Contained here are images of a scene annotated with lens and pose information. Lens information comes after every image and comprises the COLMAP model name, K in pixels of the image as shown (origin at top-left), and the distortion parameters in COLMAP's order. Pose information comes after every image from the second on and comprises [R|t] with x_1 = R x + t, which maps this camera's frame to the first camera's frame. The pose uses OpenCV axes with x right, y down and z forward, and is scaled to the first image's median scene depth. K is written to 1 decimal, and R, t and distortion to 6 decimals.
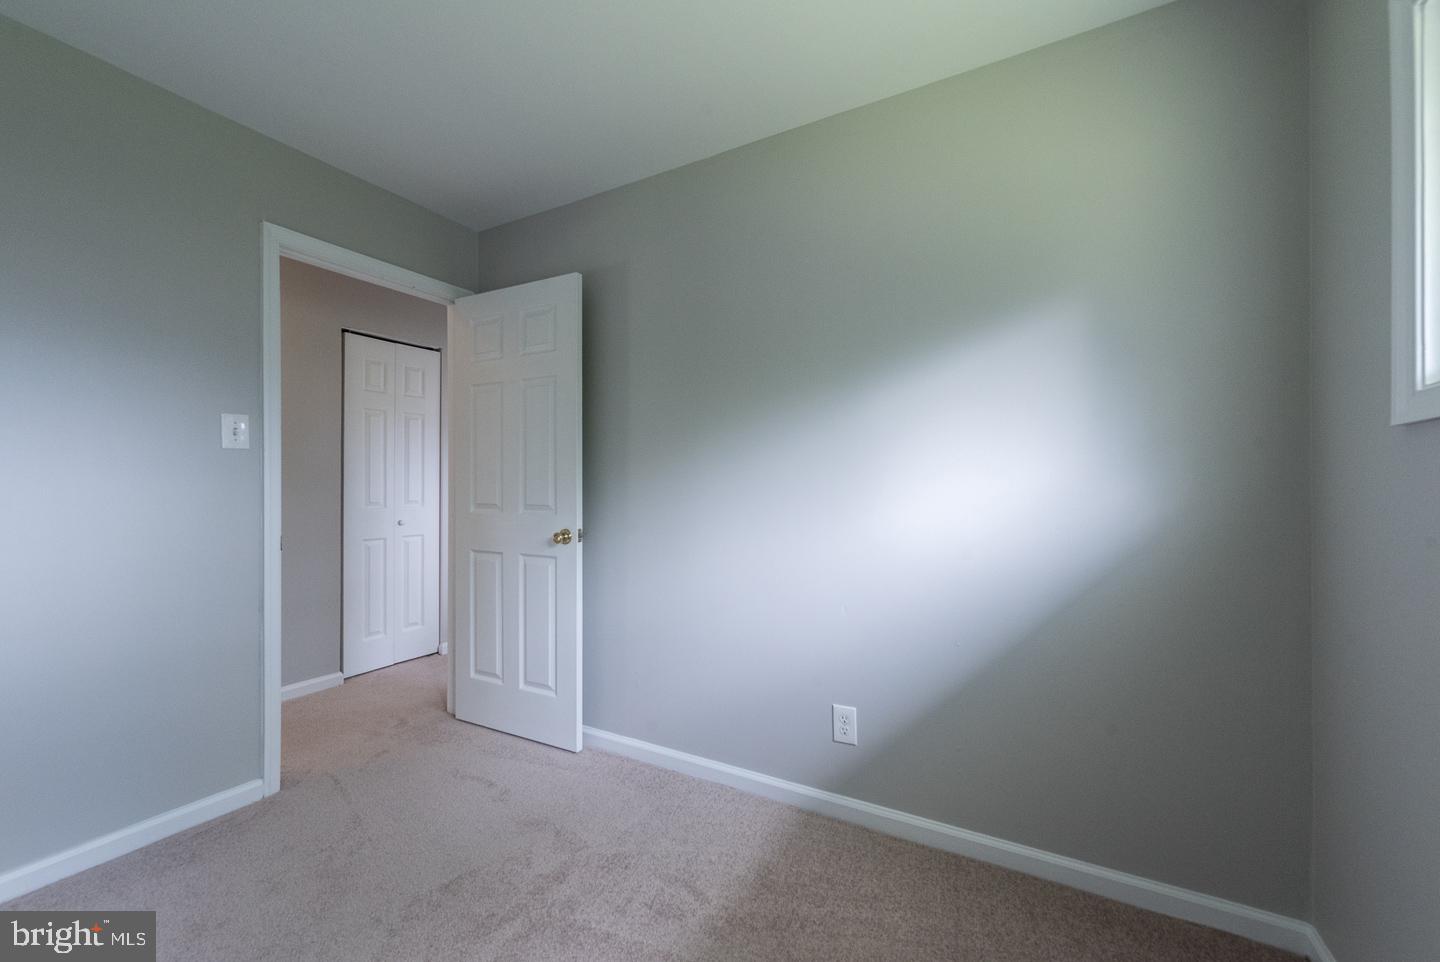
lens RADIAL K [[579.6, 0, 725.4], [0, 579.6, 482.2], [0, 0, 1]] dist [-0.001162, -0.000238]
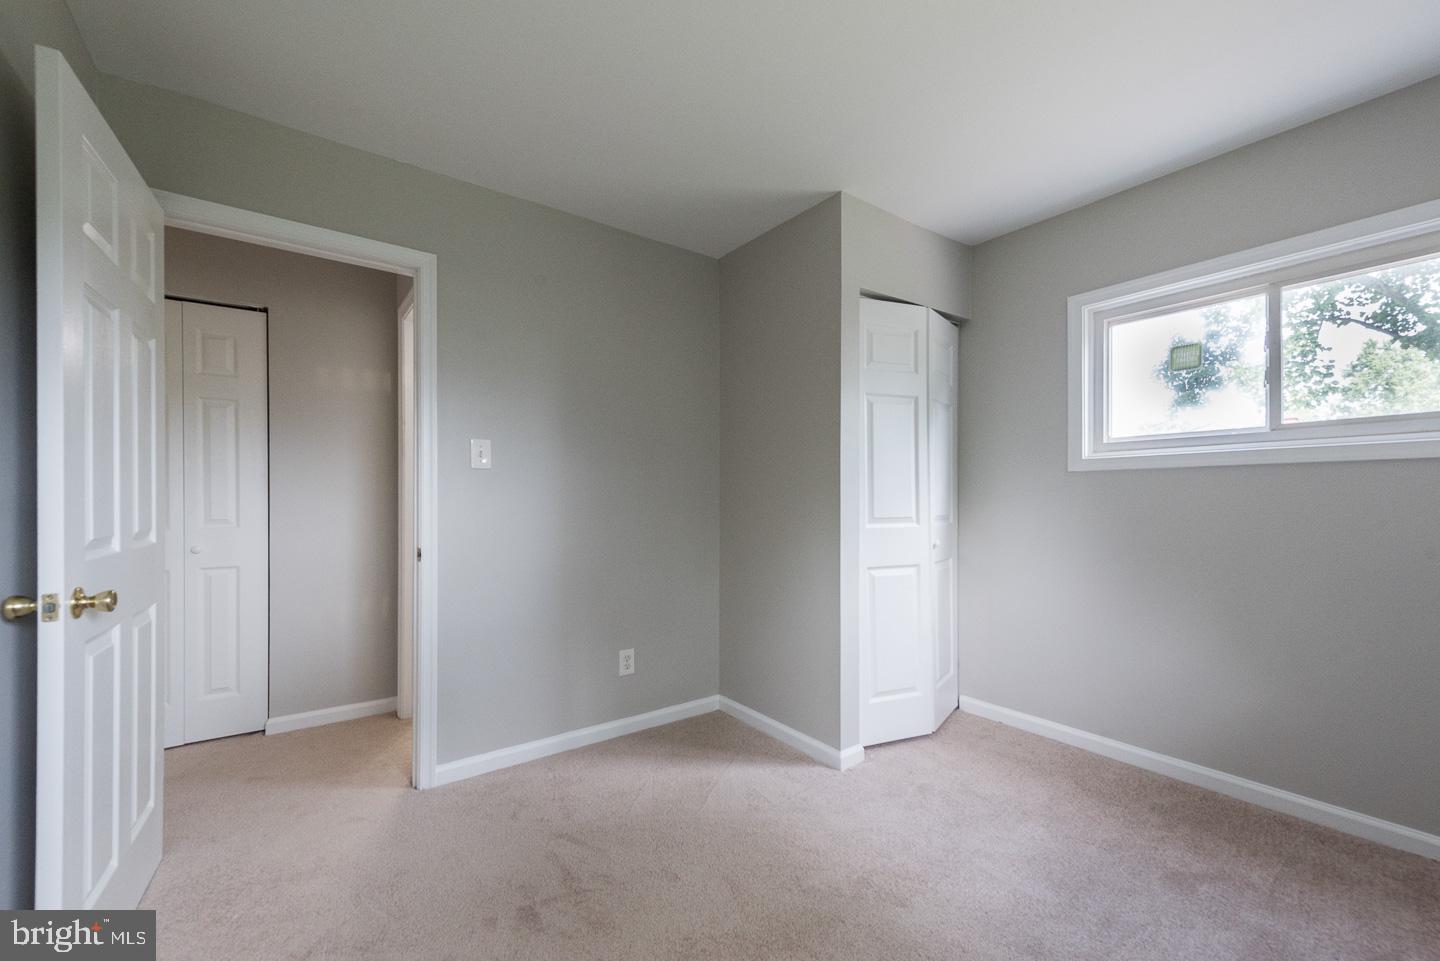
lens RADIAL K [[579.6, 0, 720.6], [0, 579.6, 495.2], [0, 0, 1]] dist [-0.001162, -0.000238]
pose [[0.899843, -0.001332, -0.436213, 0.329152], [-0.001032, 0.999986, -0.005182, 0.004985], [0.436213, 0.005114, 0.899829, 0.605437]]
